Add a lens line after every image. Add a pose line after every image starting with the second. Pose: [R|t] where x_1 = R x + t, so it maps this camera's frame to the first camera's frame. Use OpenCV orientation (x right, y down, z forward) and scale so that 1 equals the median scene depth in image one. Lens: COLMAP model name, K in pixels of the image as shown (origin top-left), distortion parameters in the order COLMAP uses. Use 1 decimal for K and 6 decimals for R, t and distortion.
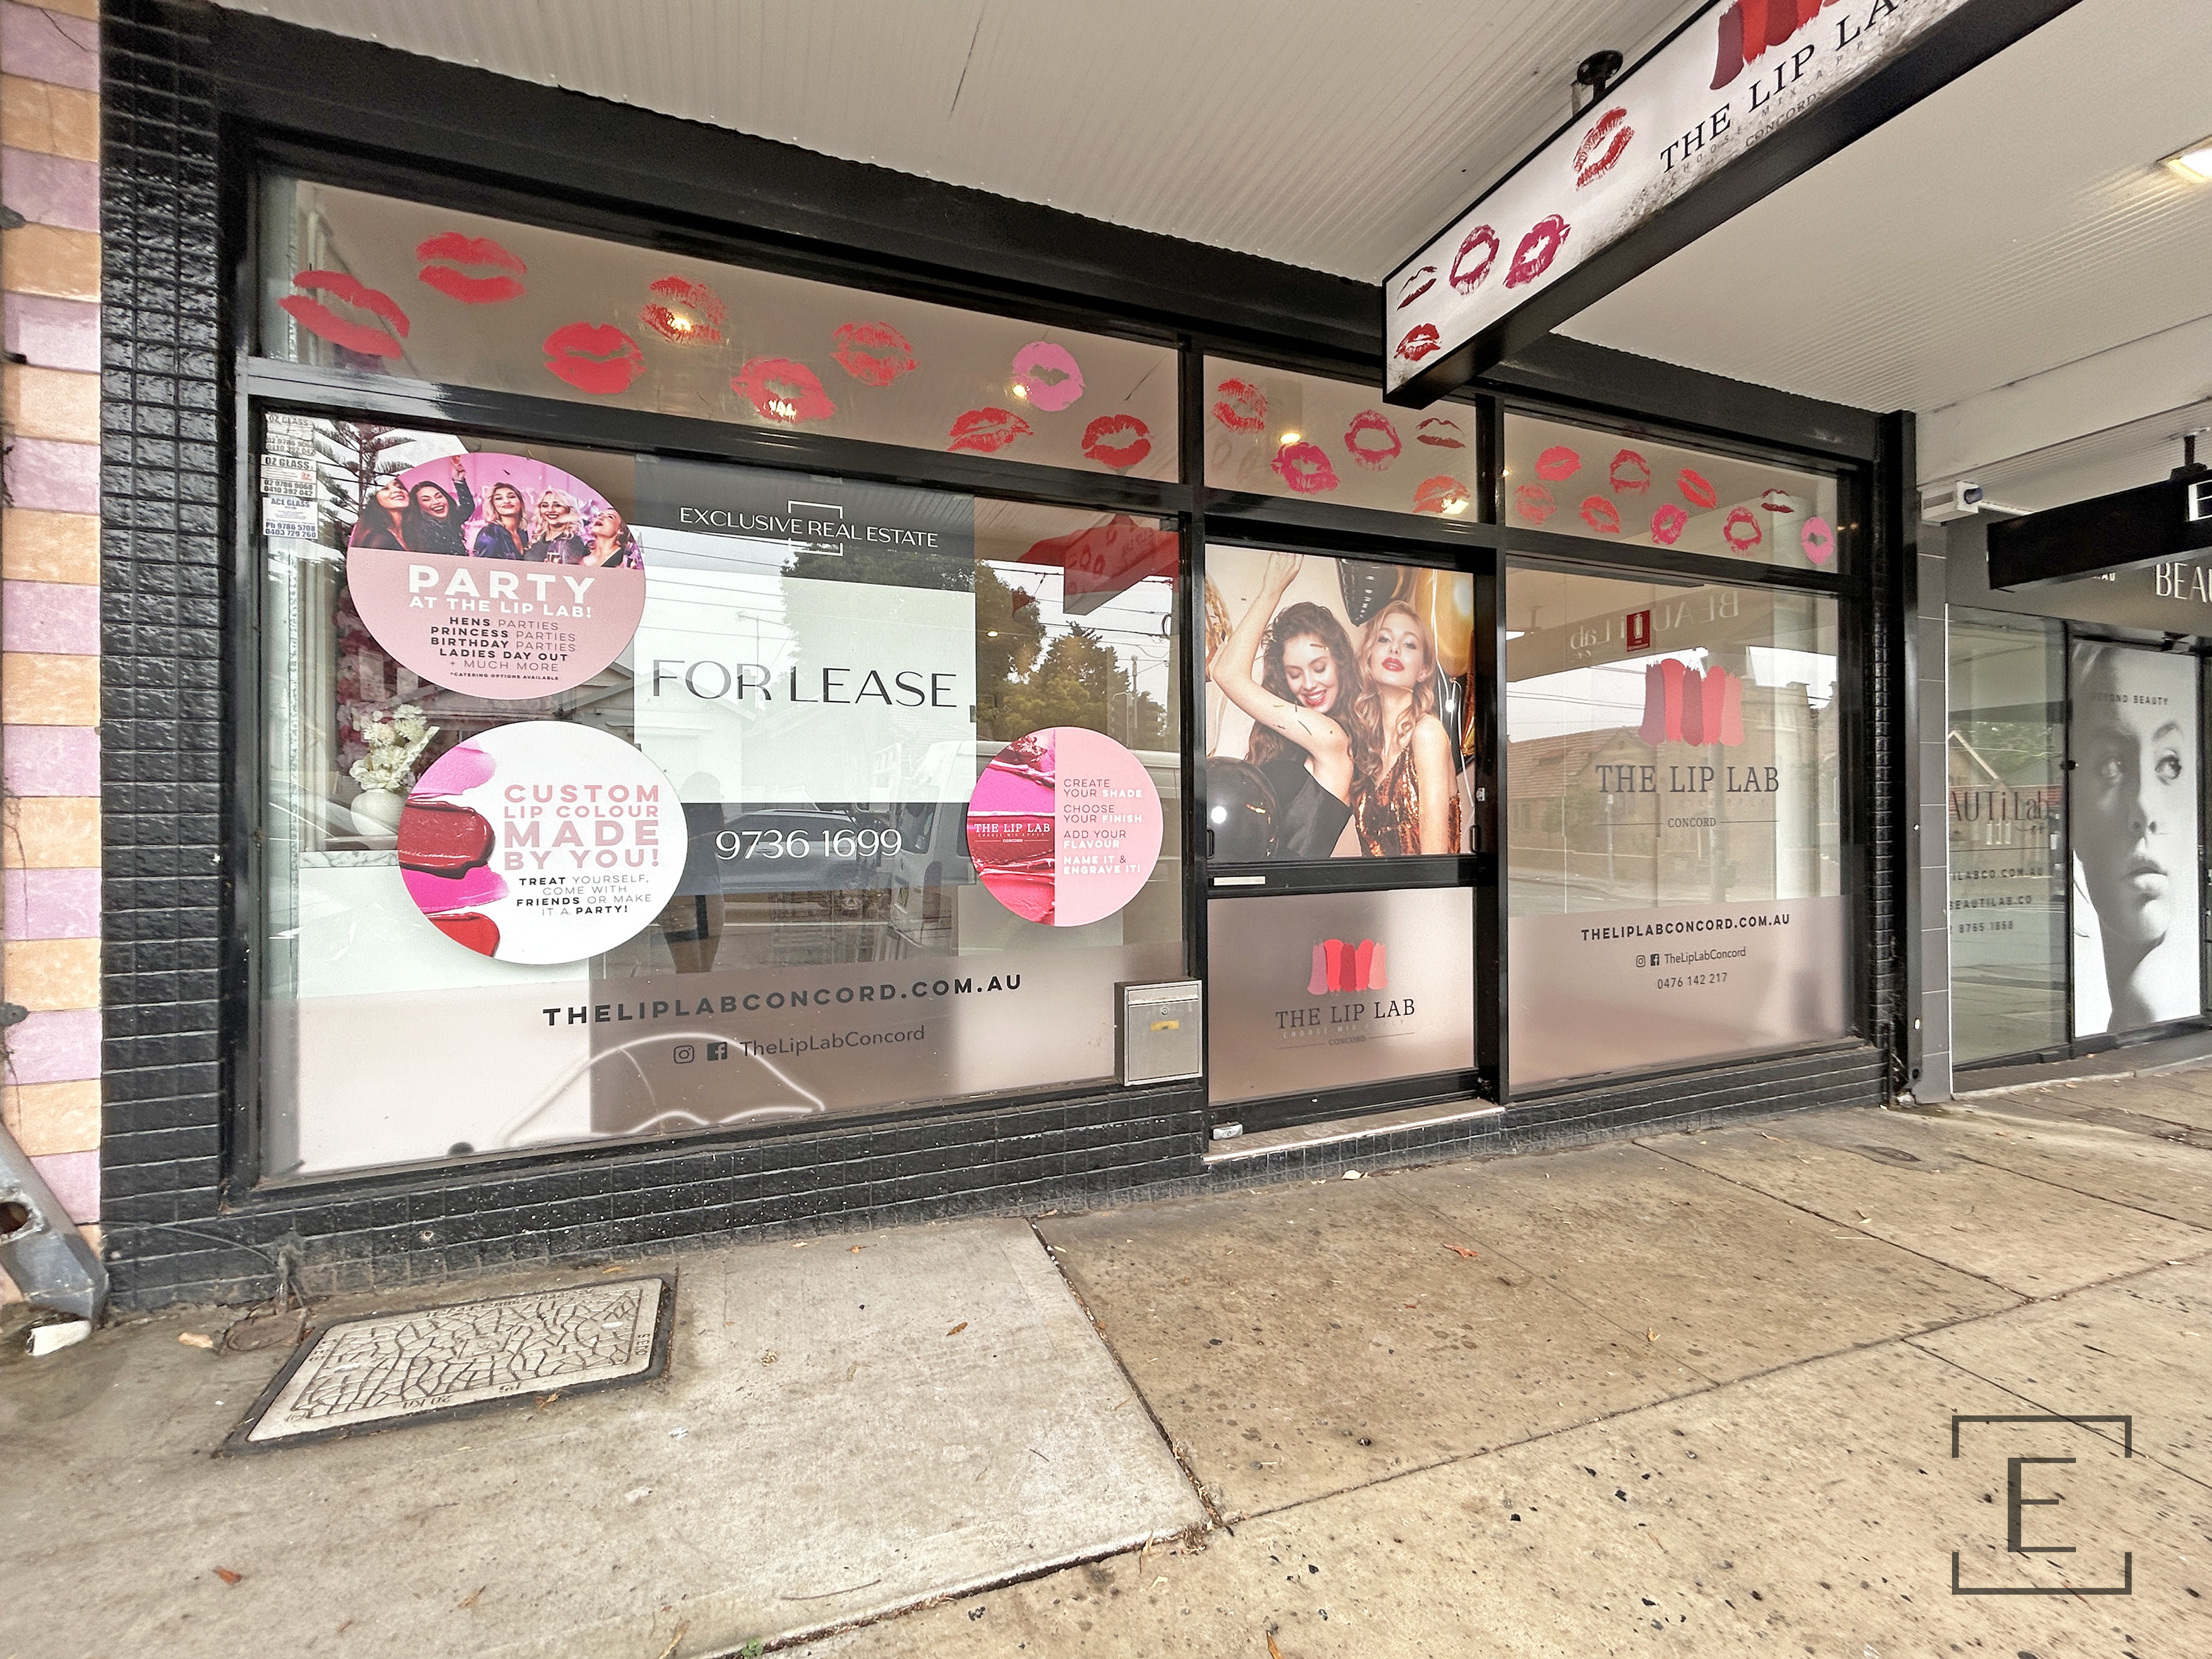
lens RADIAL K [[898.5, 0, 1086.9], [0, 898.5, 834.4], [0, 0, 1]] dist [0.001575, 0.000220]
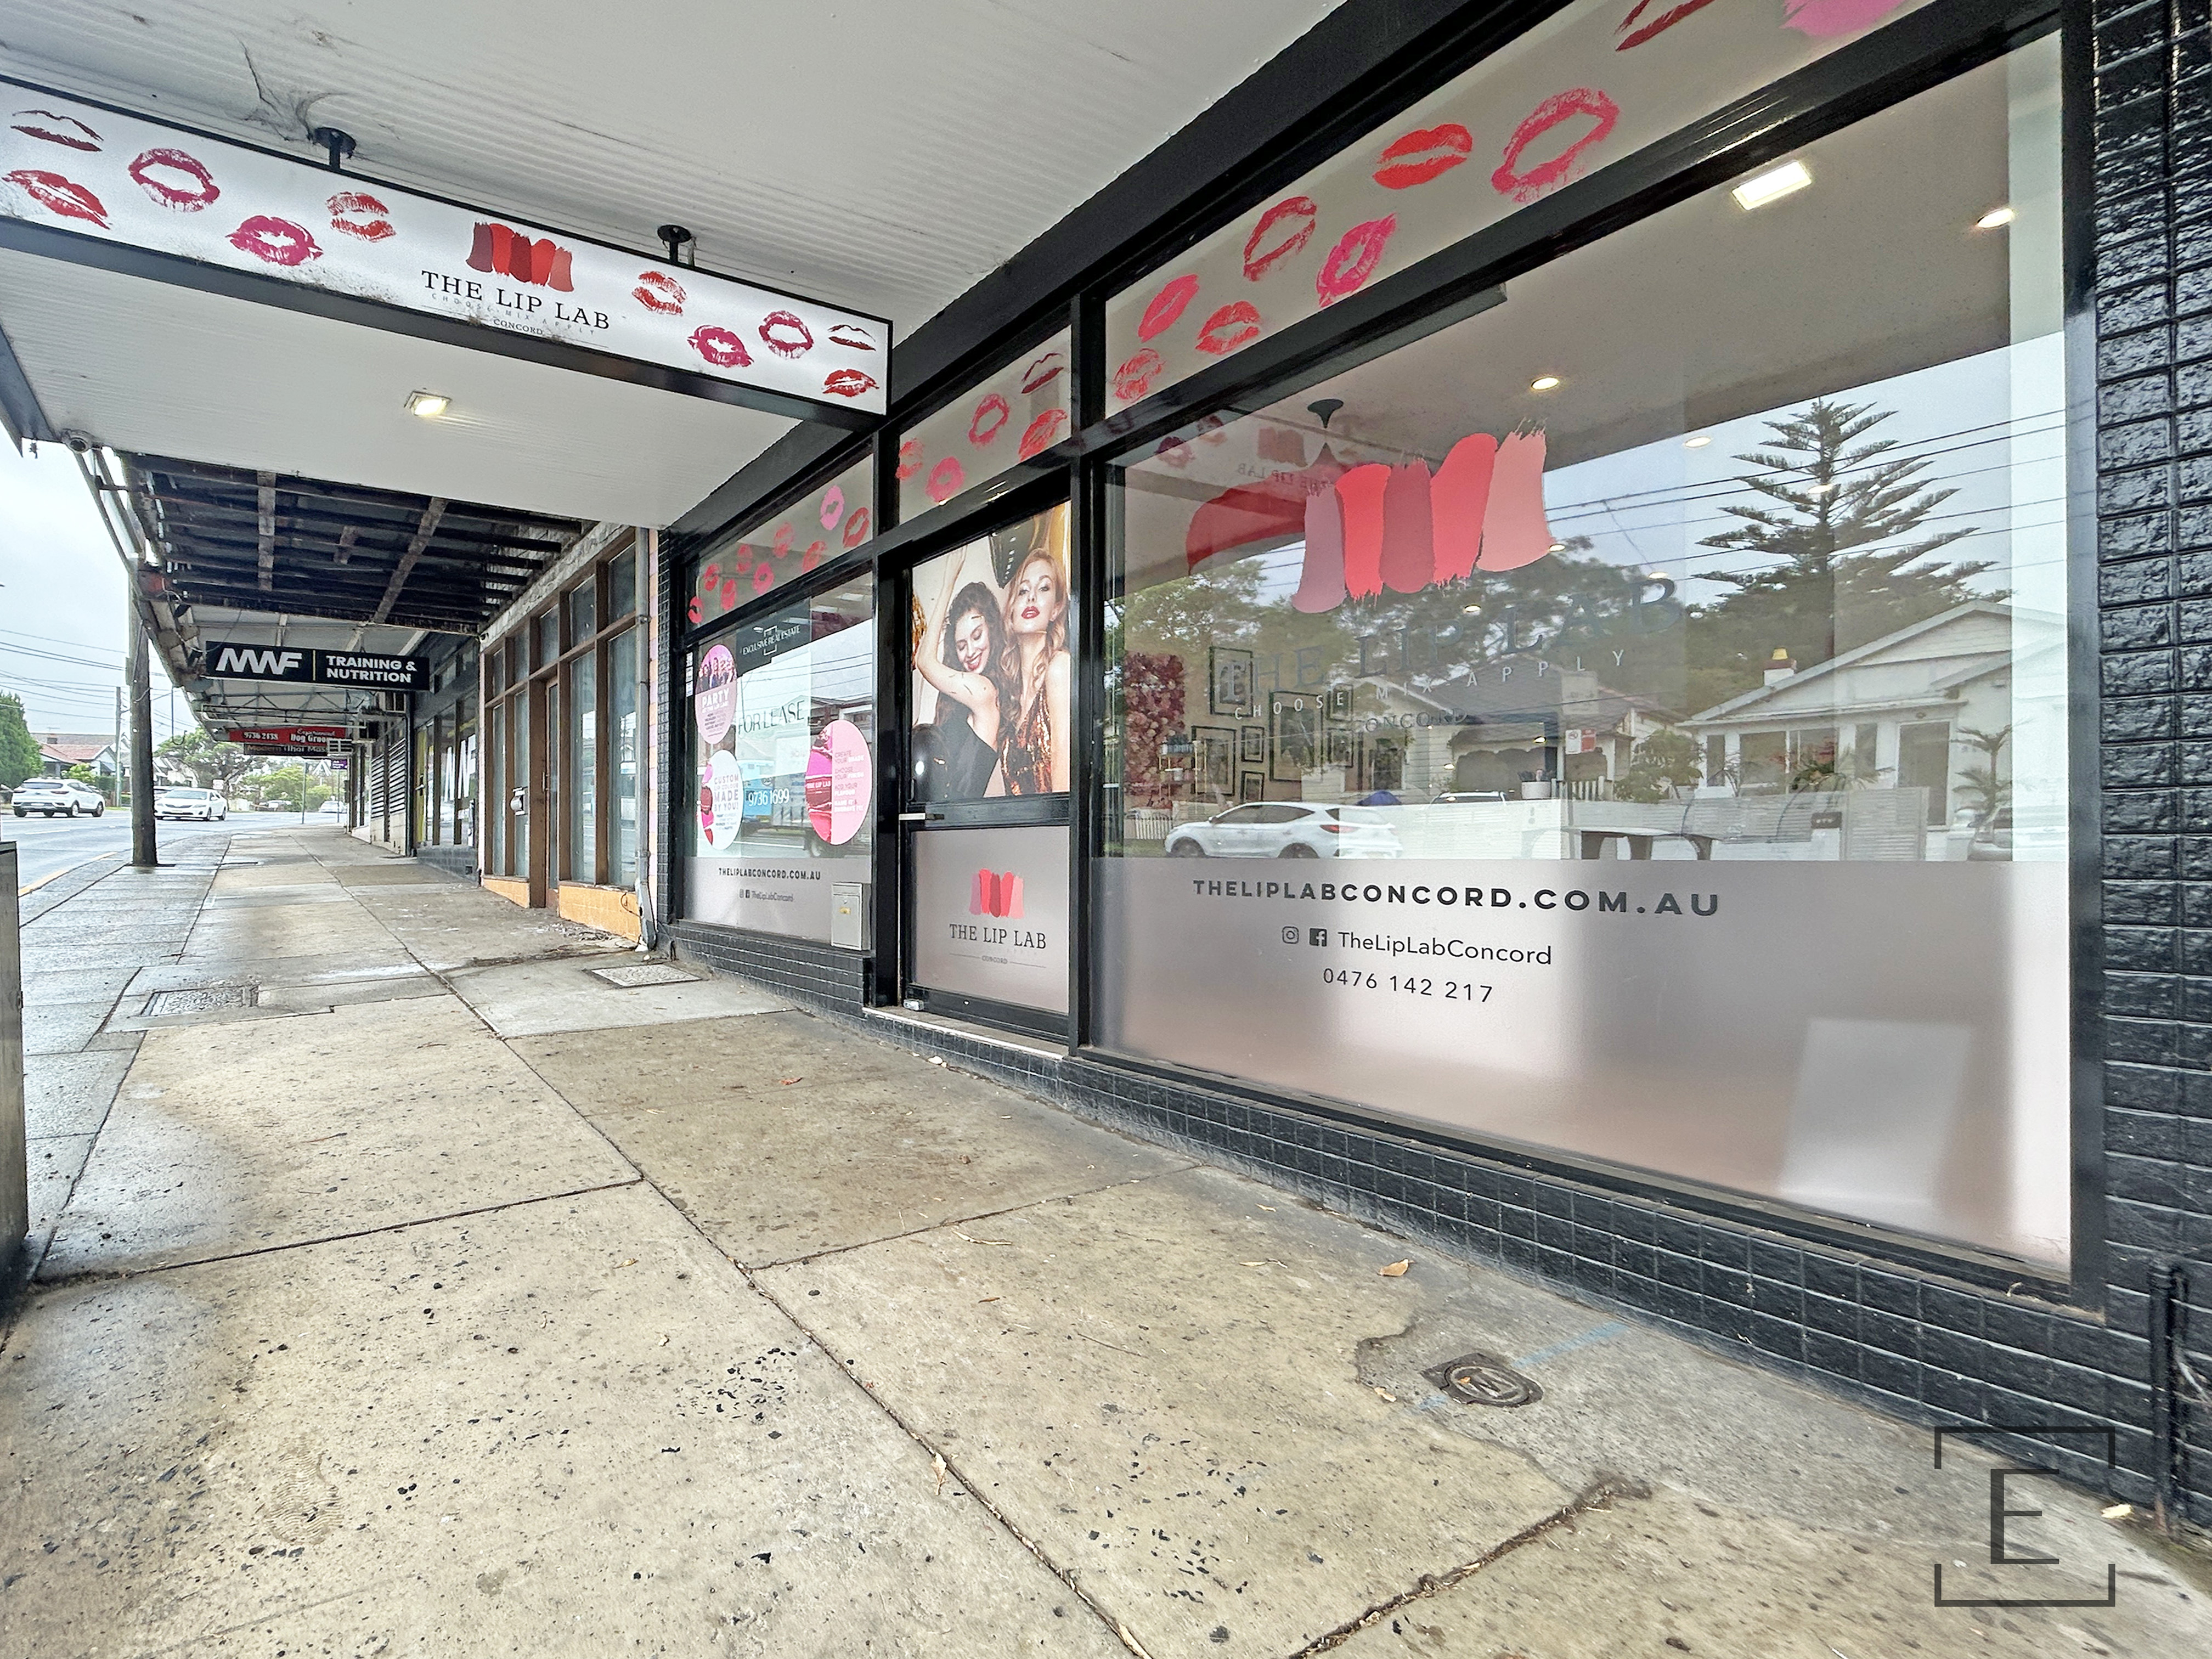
lens RADIAL K [[898.5, 0, 1086.9], [0, 898.5, 834.4], [0, 0, 1]] dist [0.001575, 0.000220]
pose [[0.365078, -0.003973, -0.930969, 1.377994], [0.001478, 0.999992, -0.003688, 0.076530], [0.930976, -0.000030, 0.365081, 0.695956]]
